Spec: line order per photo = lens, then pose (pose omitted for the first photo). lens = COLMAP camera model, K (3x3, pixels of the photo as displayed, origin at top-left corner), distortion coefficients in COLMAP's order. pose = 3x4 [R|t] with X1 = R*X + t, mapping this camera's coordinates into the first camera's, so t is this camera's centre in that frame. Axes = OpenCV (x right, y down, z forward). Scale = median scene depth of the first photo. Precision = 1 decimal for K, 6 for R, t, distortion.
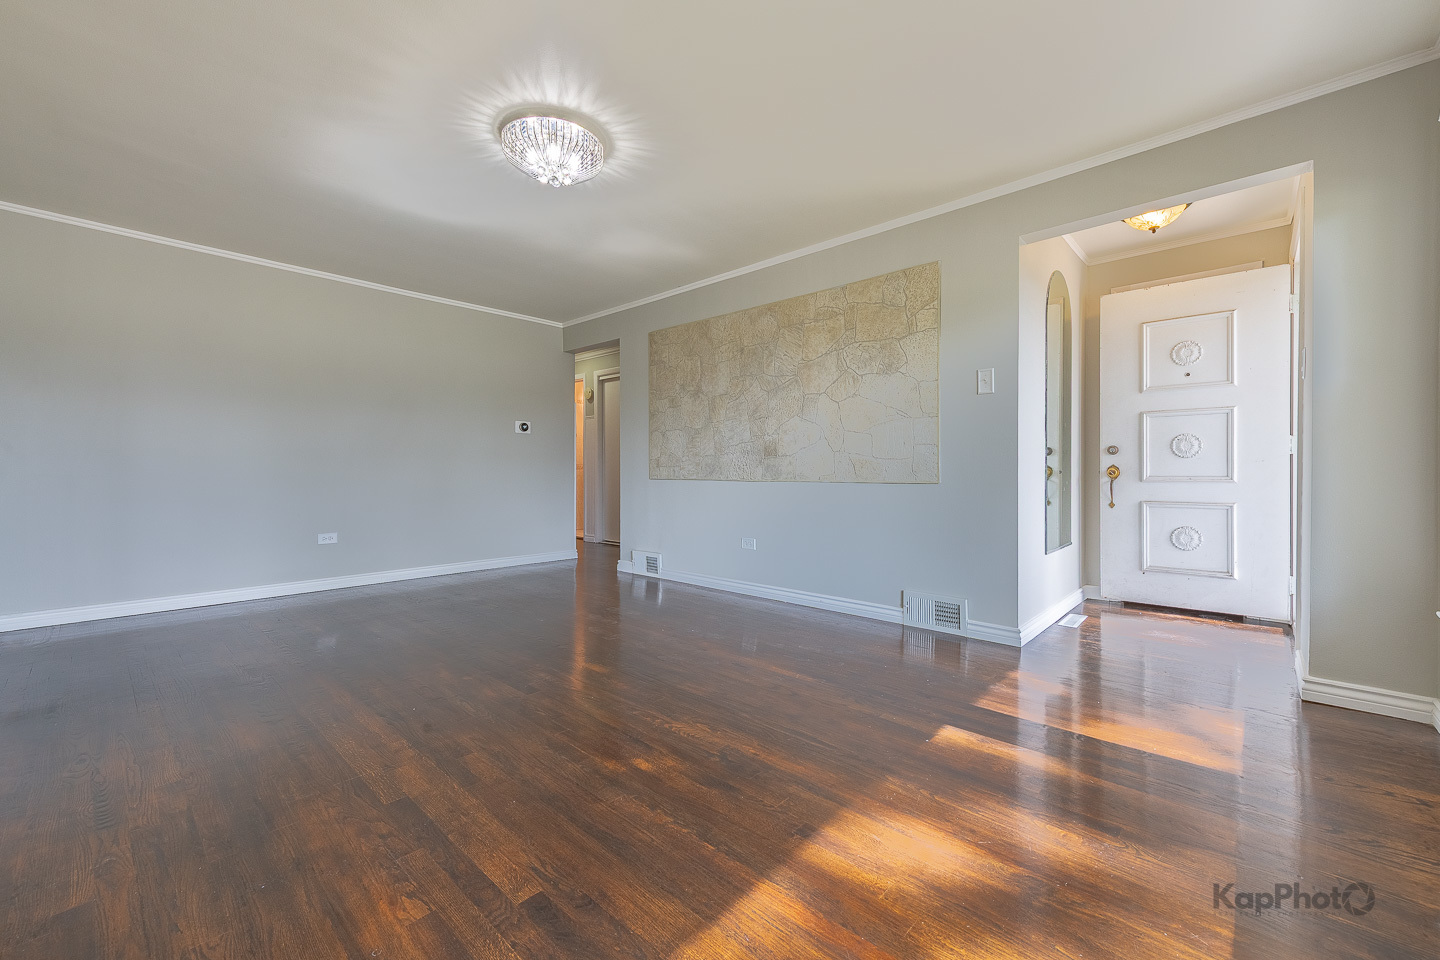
lens RADIAL K [[575.9, 0, 716.3], [0, 575.9, 473.5], [0, 0, 1]] dist [0.001661, 0.000029]
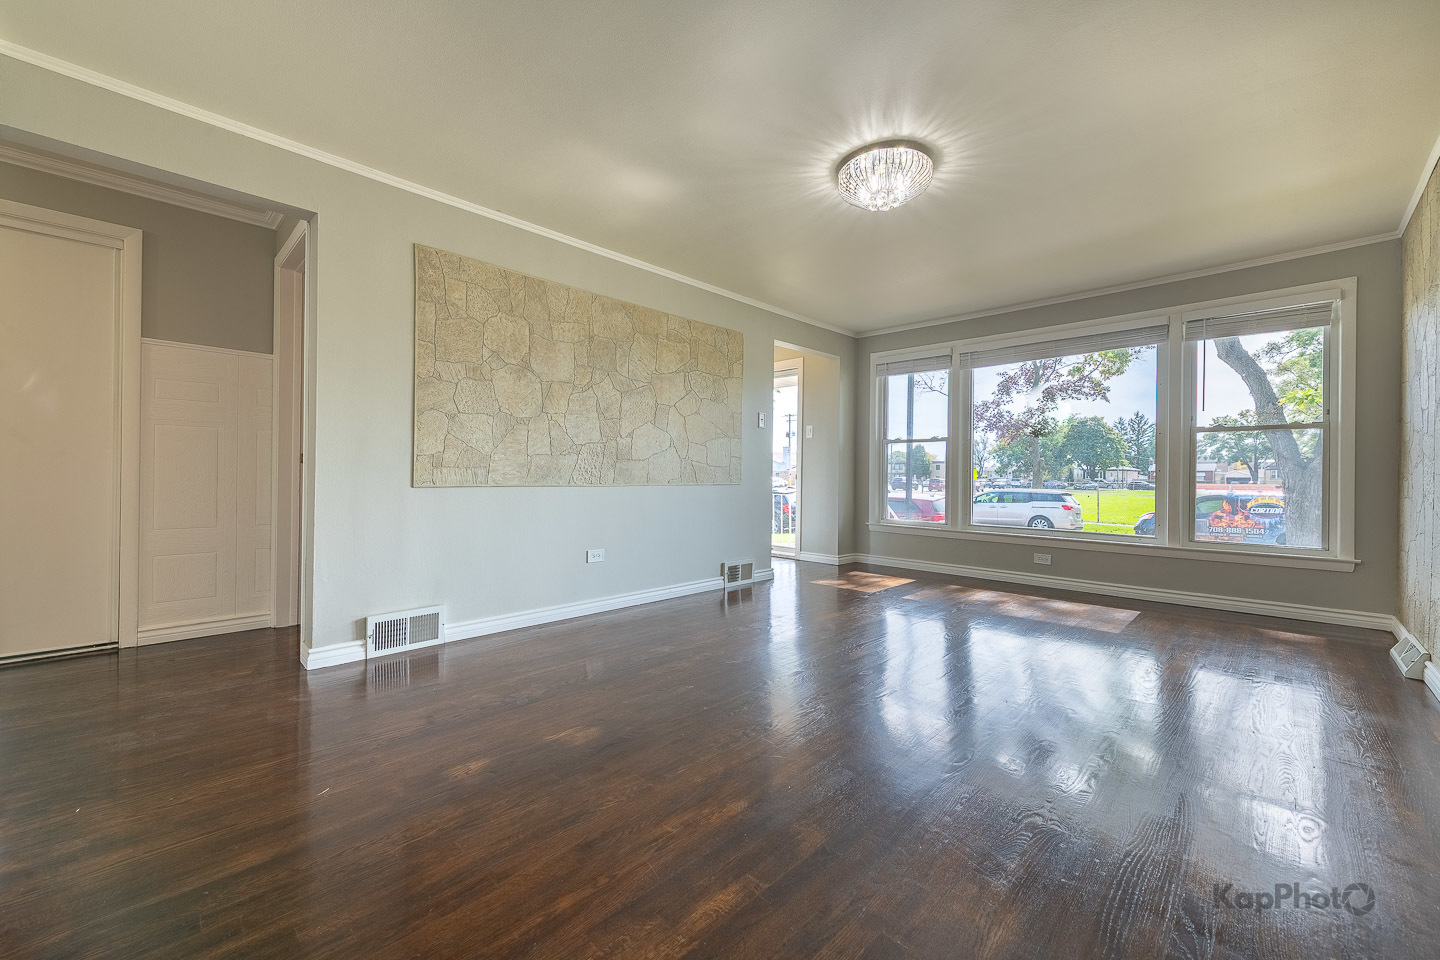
lens RADIAL K [[575.9, 0, 716.3], [0, 575.9, 473.5], [0, 0, 1]] dist [0.001661, 0.000029]
pose [[0.027544, 0.005692, 0.999604, -0.823664], [-0.000931, 0.999984, -0.005668, -0.001427], [-0.999620, -0.000775, 0.027549, 0.777986]]
